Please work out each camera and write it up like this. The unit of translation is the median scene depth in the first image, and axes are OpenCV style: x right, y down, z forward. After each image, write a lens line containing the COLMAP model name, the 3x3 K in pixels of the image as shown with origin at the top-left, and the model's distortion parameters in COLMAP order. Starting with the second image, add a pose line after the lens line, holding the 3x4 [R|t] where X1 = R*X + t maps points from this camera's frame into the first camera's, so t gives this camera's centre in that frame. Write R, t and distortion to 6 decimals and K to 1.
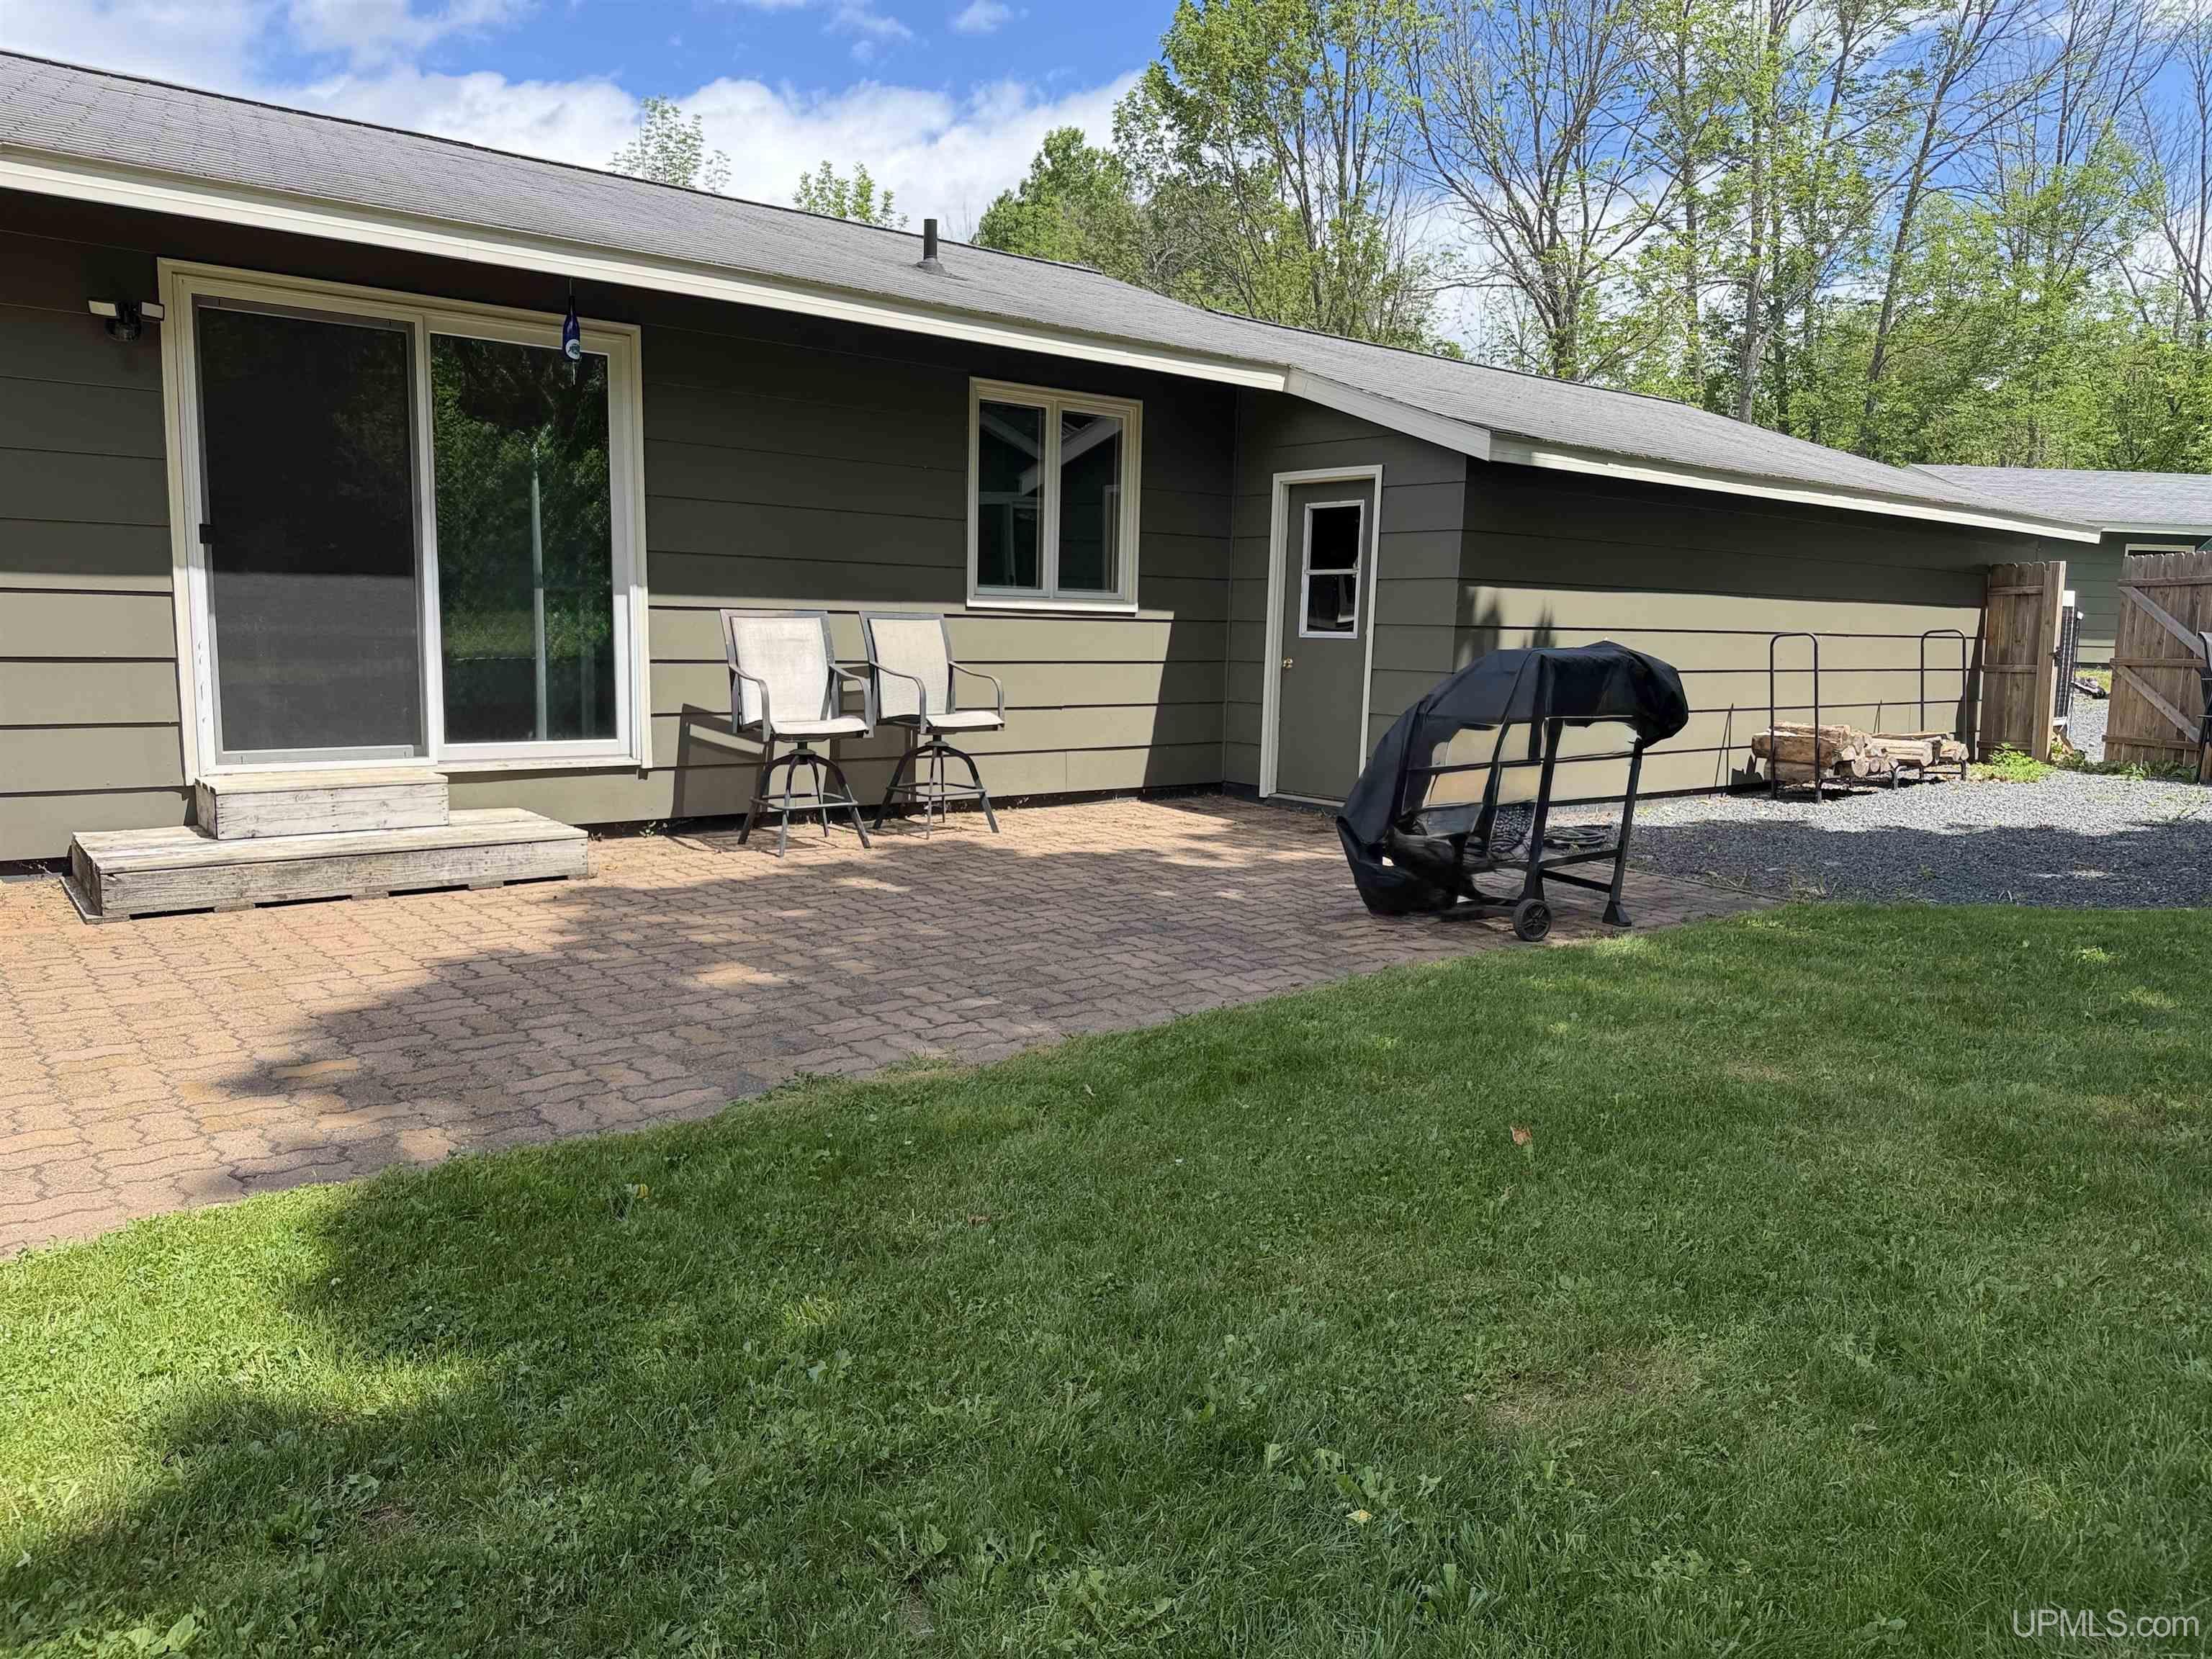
lens RADIAL K [[1604.4, 0, 1106.0], [0, 1604.4, 829.5], [0, 0, 1]] dist [-0.001959, -0.002166]
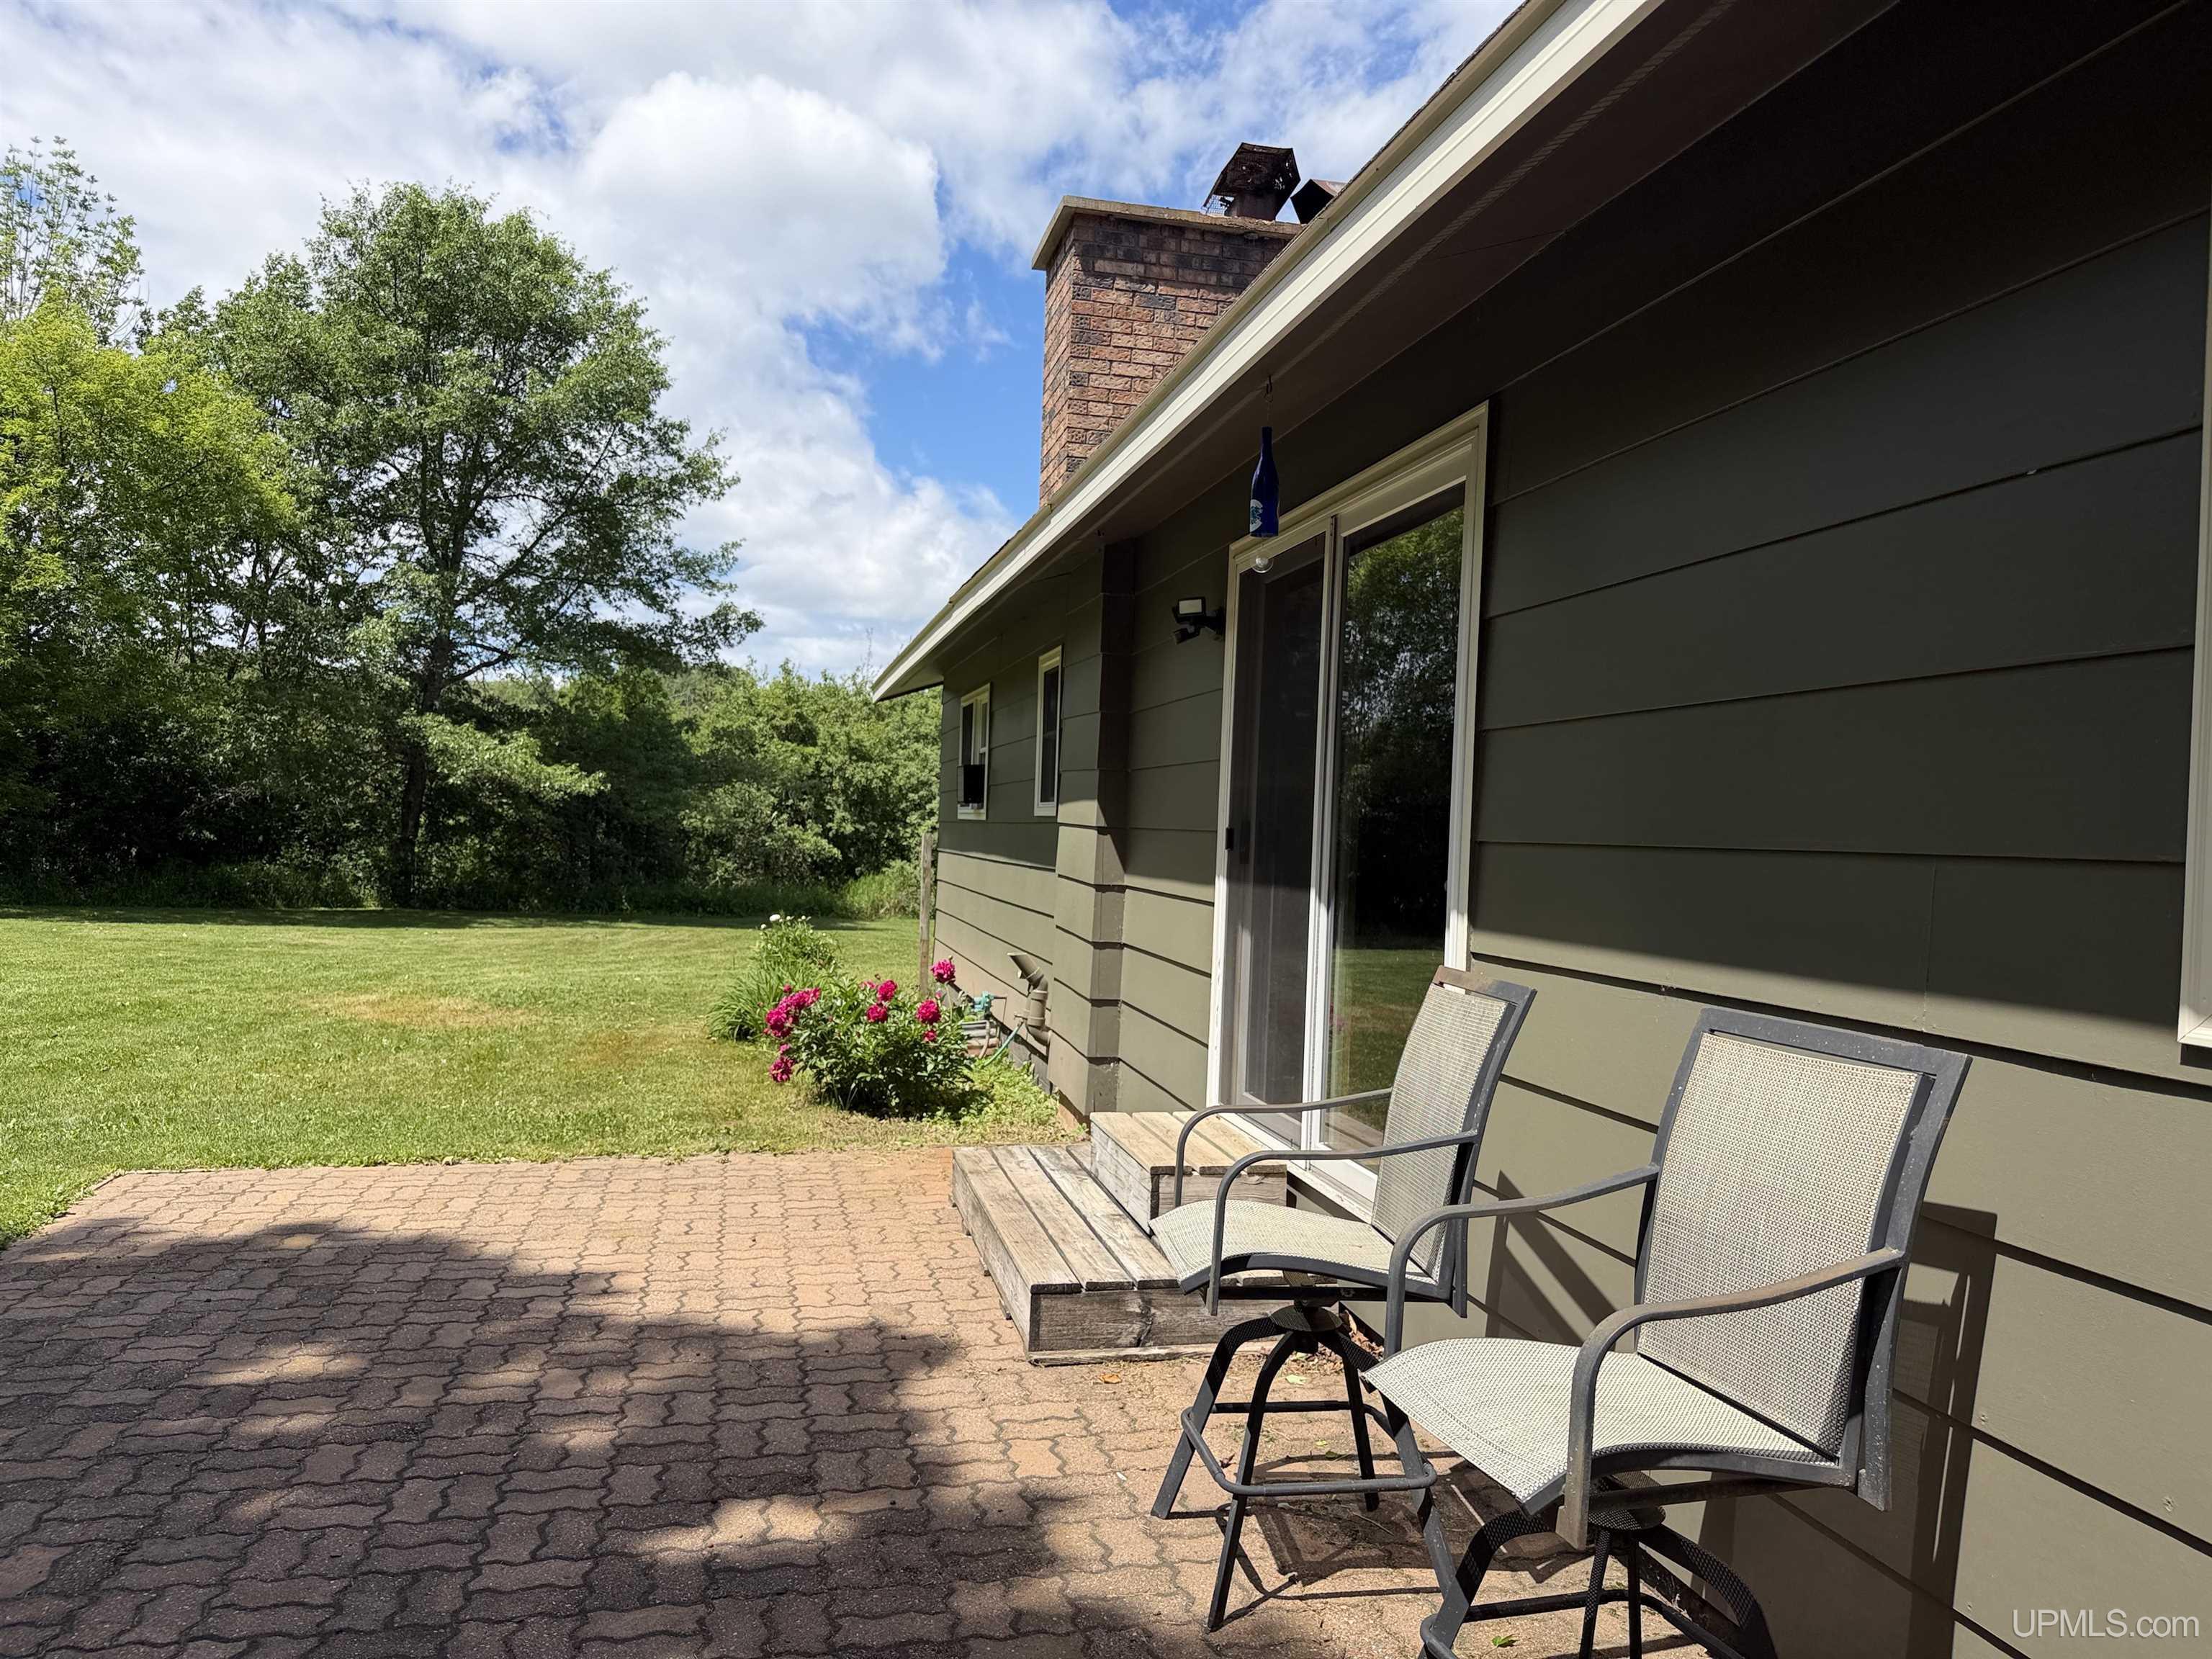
lens RADIAL K [[1548.1, 0, 1106.0], [0, 1548.1, 829.5], [0, 0, 1]] dist [-0.002760, -0.001514]
pose [[-0.456535, -0.043186, -0.888657, 0.295194], [-0.160416, 0.986447, 0.034473, -0.286961], [0.875124, 0.158293, -0.457276, 1.830482]]
